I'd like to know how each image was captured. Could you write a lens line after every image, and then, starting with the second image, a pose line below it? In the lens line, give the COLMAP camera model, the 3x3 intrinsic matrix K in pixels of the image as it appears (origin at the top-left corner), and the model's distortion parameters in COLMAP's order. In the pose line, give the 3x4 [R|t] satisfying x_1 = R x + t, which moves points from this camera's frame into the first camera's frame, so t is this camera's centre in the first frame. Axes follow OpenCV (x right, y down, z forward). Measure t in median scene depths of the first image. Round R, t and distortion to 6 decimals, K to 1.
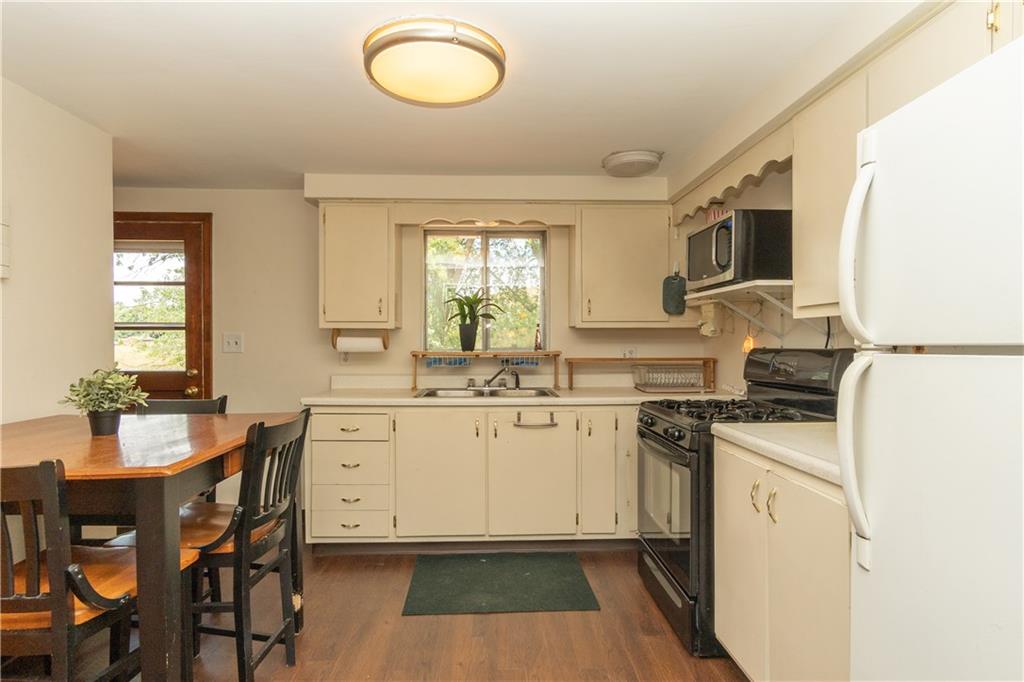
lens RADIAL K [[567.0, 0, 512.0], [0, 567.0, 341.0], [0, 0, 1]] dist [0.002350, 0.000017]
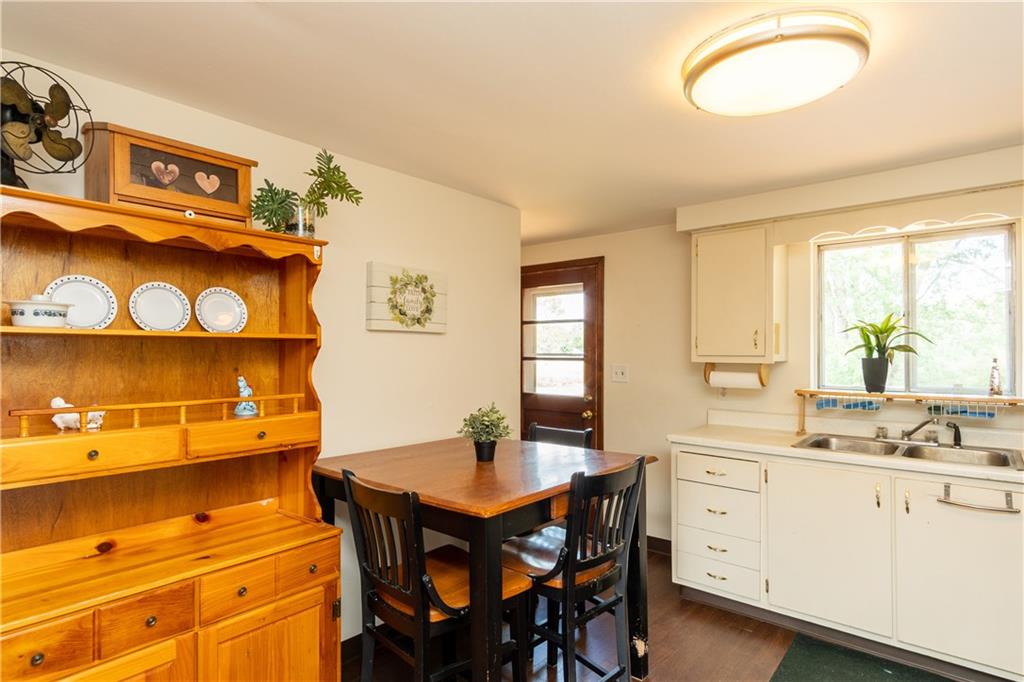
lens RADIAL K [[554.4, 0, 512.0], [0, 554.4, 341.0], [0, 0, 1]] dist [0.009760, -0.001135]
pose [[0.731085, -0.008845, -0.682229, 0.087486], [-0.001378, 0.999895, -0.014439, -0.044310], [0.682285, 0.011496, 0.730996, 0.082840]]
